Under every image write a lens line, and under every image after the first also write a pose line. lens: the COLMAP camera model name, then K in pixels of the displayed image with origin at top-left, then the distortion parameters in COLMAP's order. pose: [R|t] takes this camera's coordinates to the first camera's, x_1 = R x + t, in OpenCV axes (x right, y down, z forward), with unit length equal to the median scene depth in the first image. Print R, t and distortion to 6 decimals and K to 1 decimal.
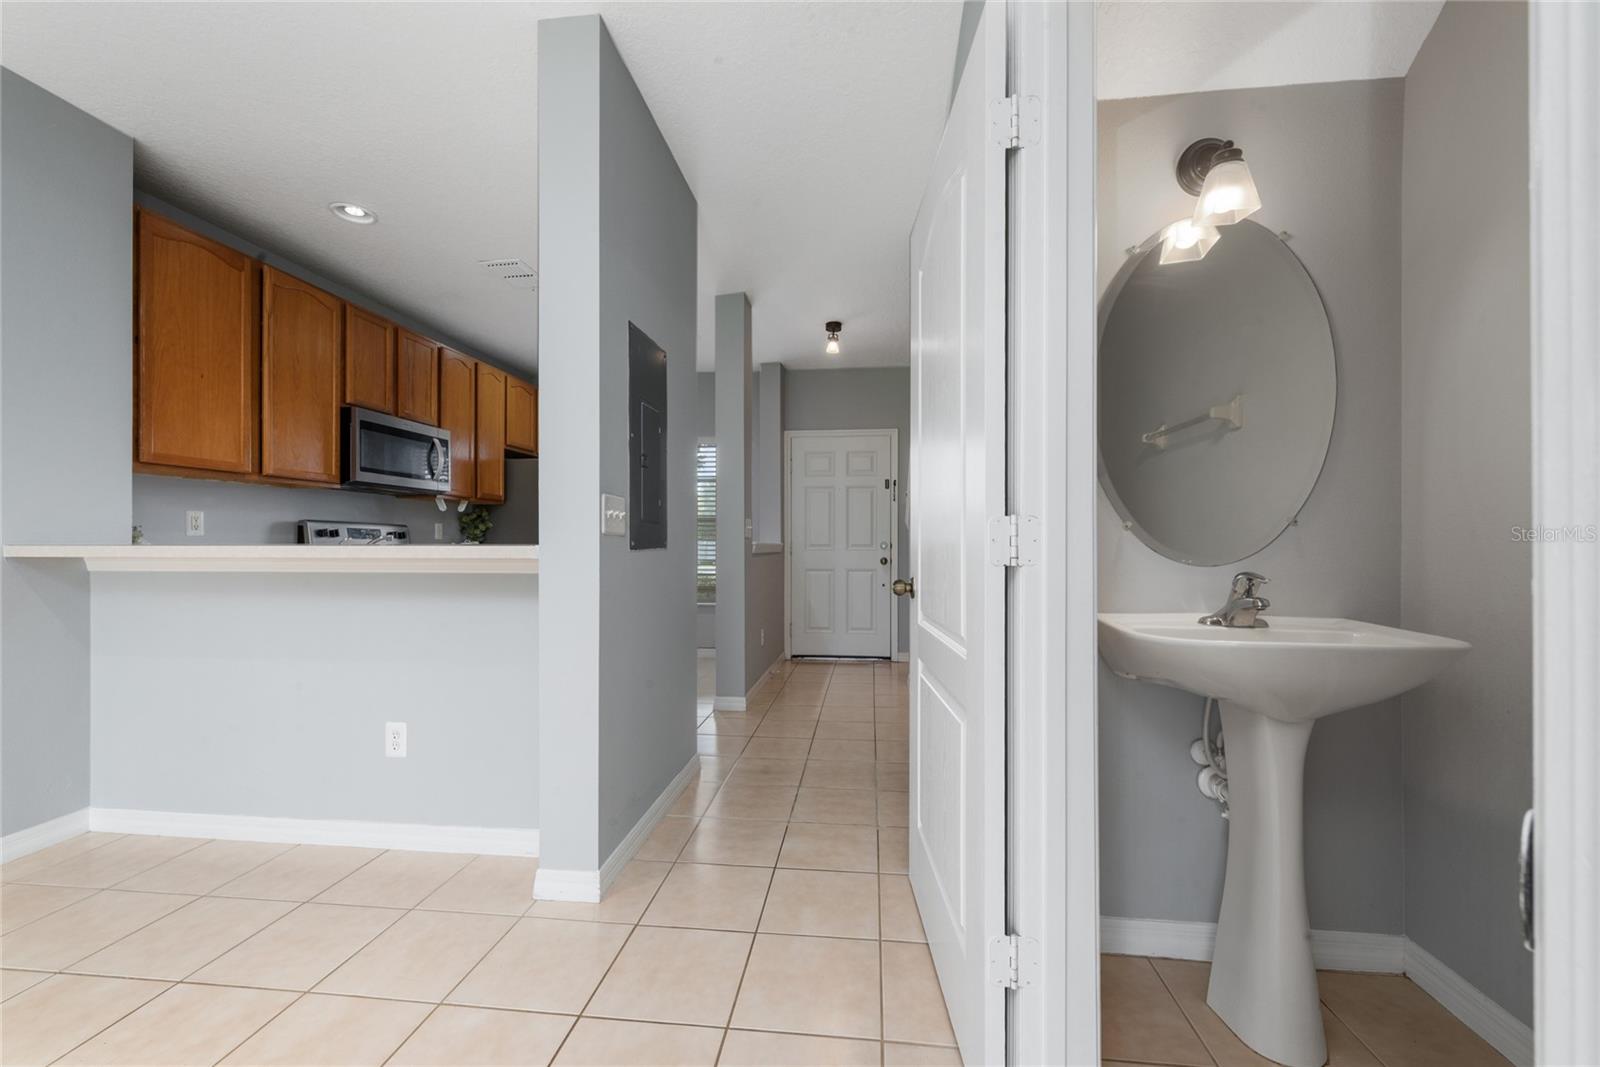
lens RADIAL K [[625.1, 0, 807.7], [0, 625.1, 536.4], [0, 0, 1]] dist [0.007222, -0.000053]
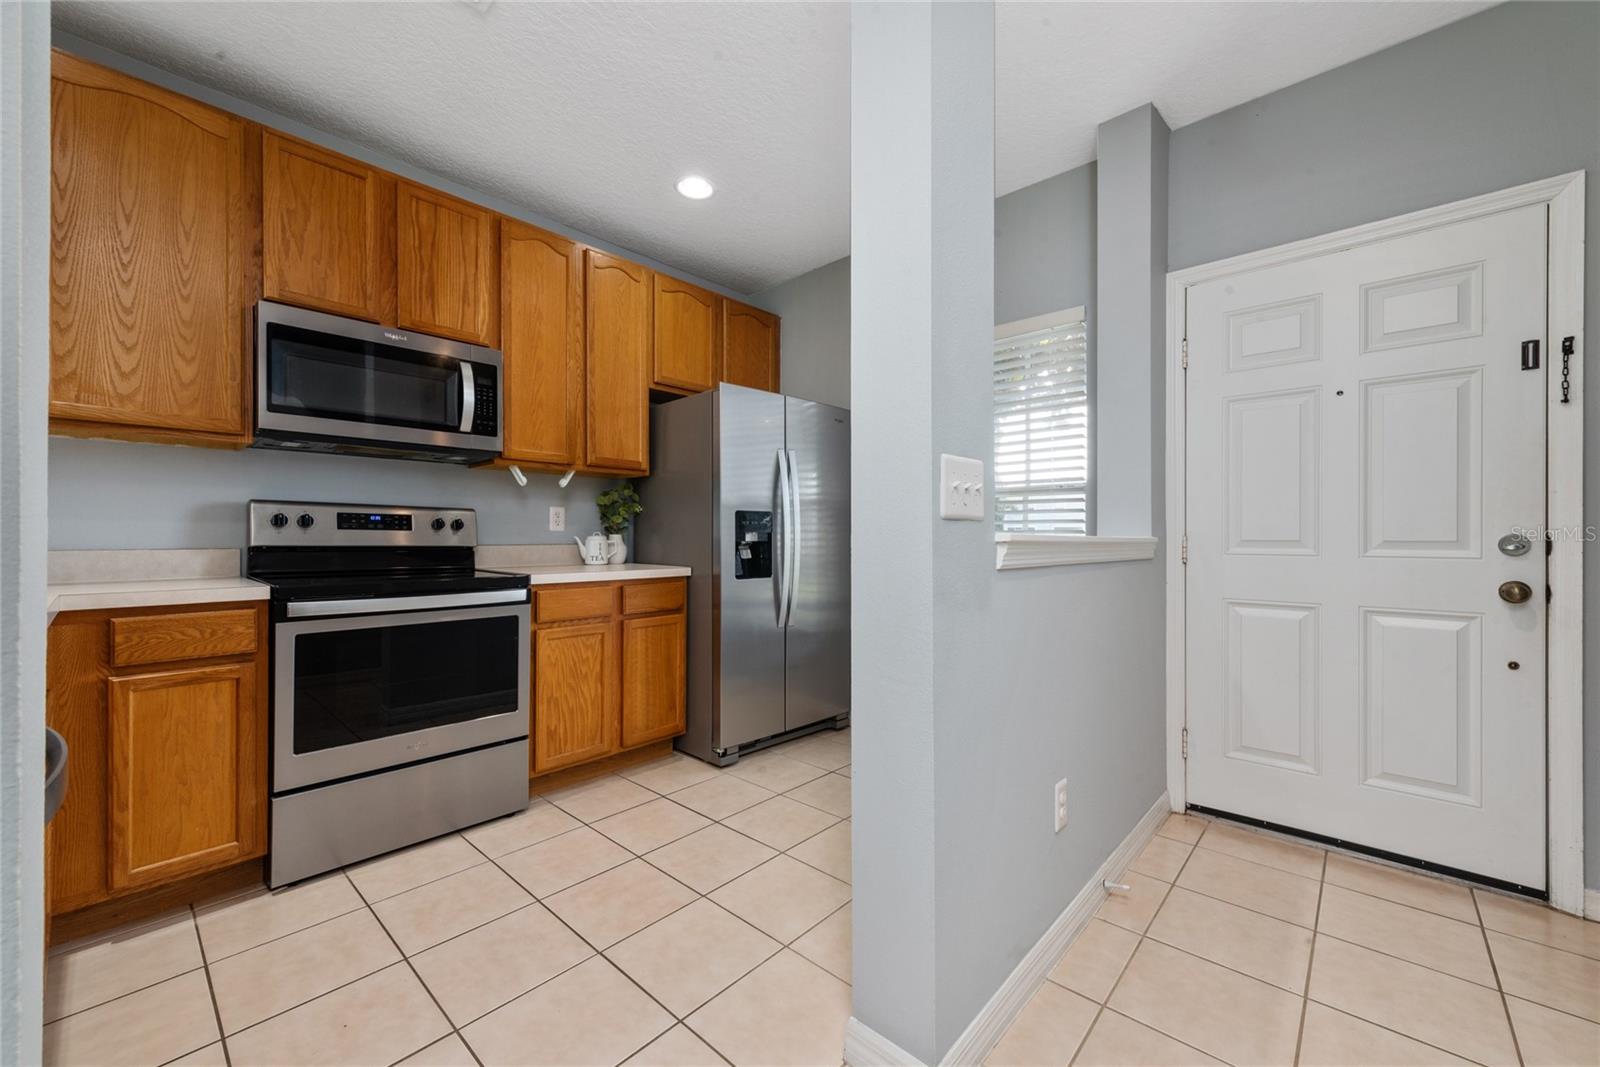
lens RADIAL K [[625.1, 0, 807.7], [0, 625.1, 536.4], [0, 0, 1]] dist [0.007222, -0.000053]
pose [[0.805779, 0.000032, -0.592216, 0.021258], [0.005310, 0.999959, 0.007279, 0.006740], [0.592192, -0.009010, 0.805747, 0.581442]]
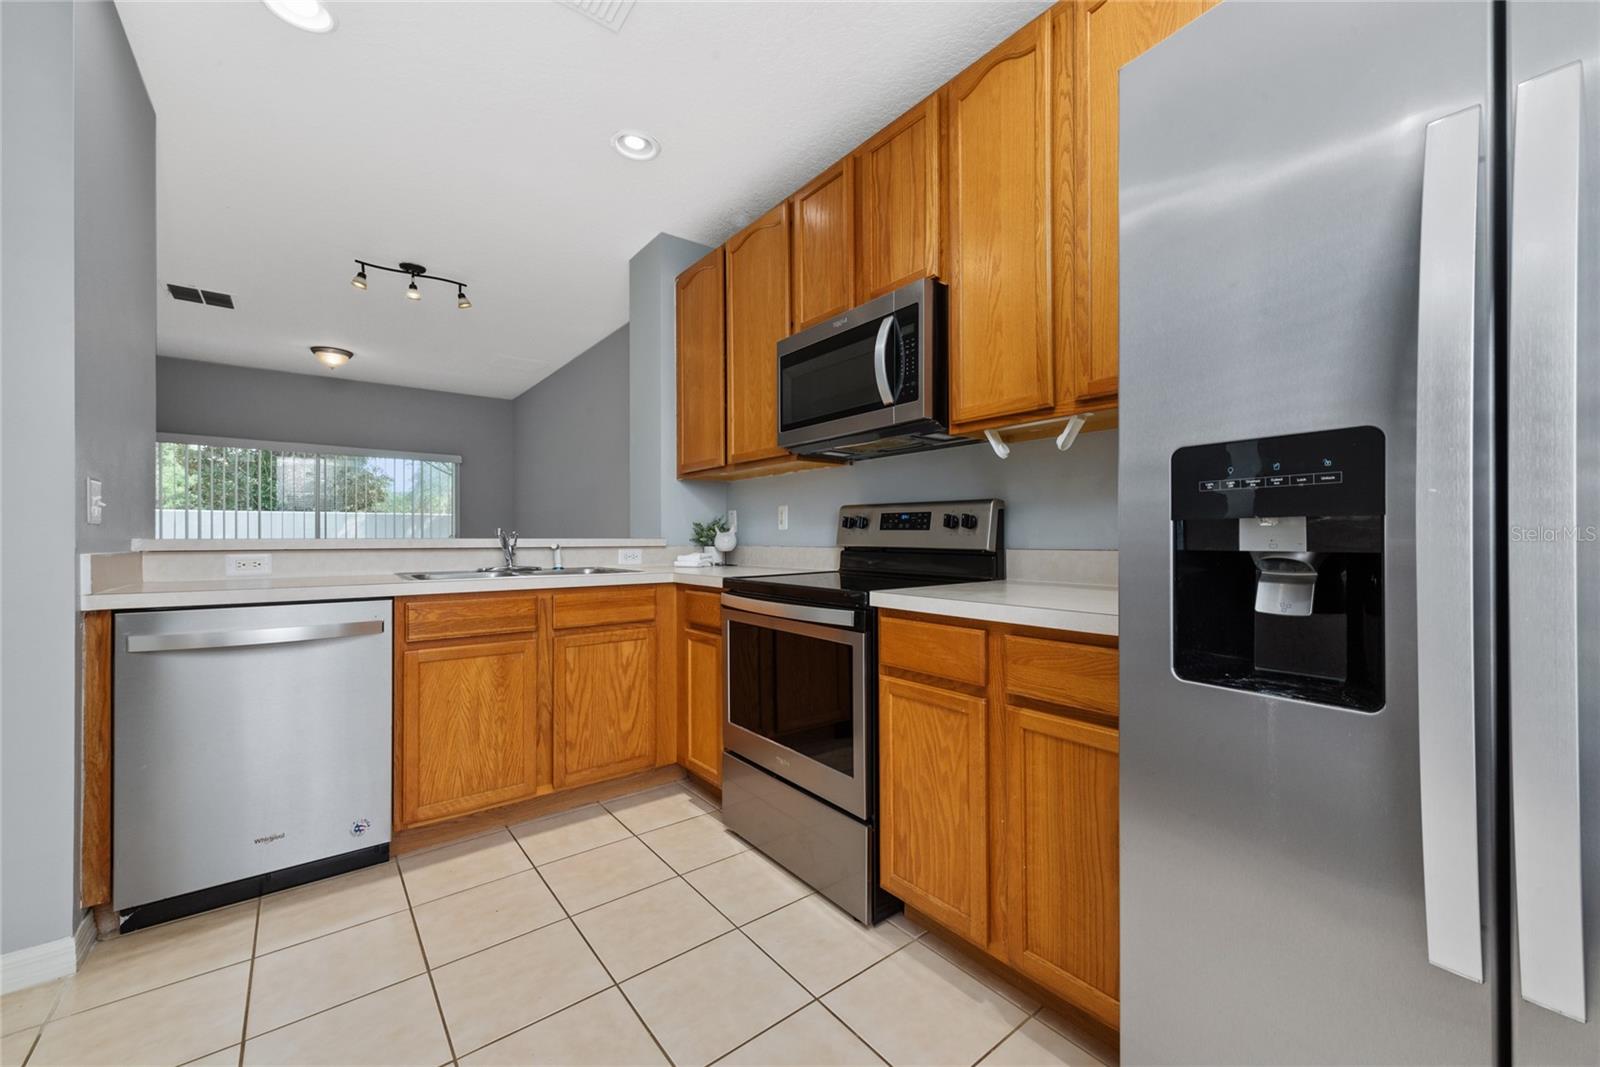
lens RADIAL K [[625.1, 0, 807.7], [0, 625.1, 536.4], [0, 0, 1]] dist [0.007222, -0.000053]
pose [[-0.713207, -0.002359, -0.700949, -0.179109], [0.005339, 0.999947, -0.008797, 0.011817], [0.700933, -0.010017, -0.713157, 1.061241]]
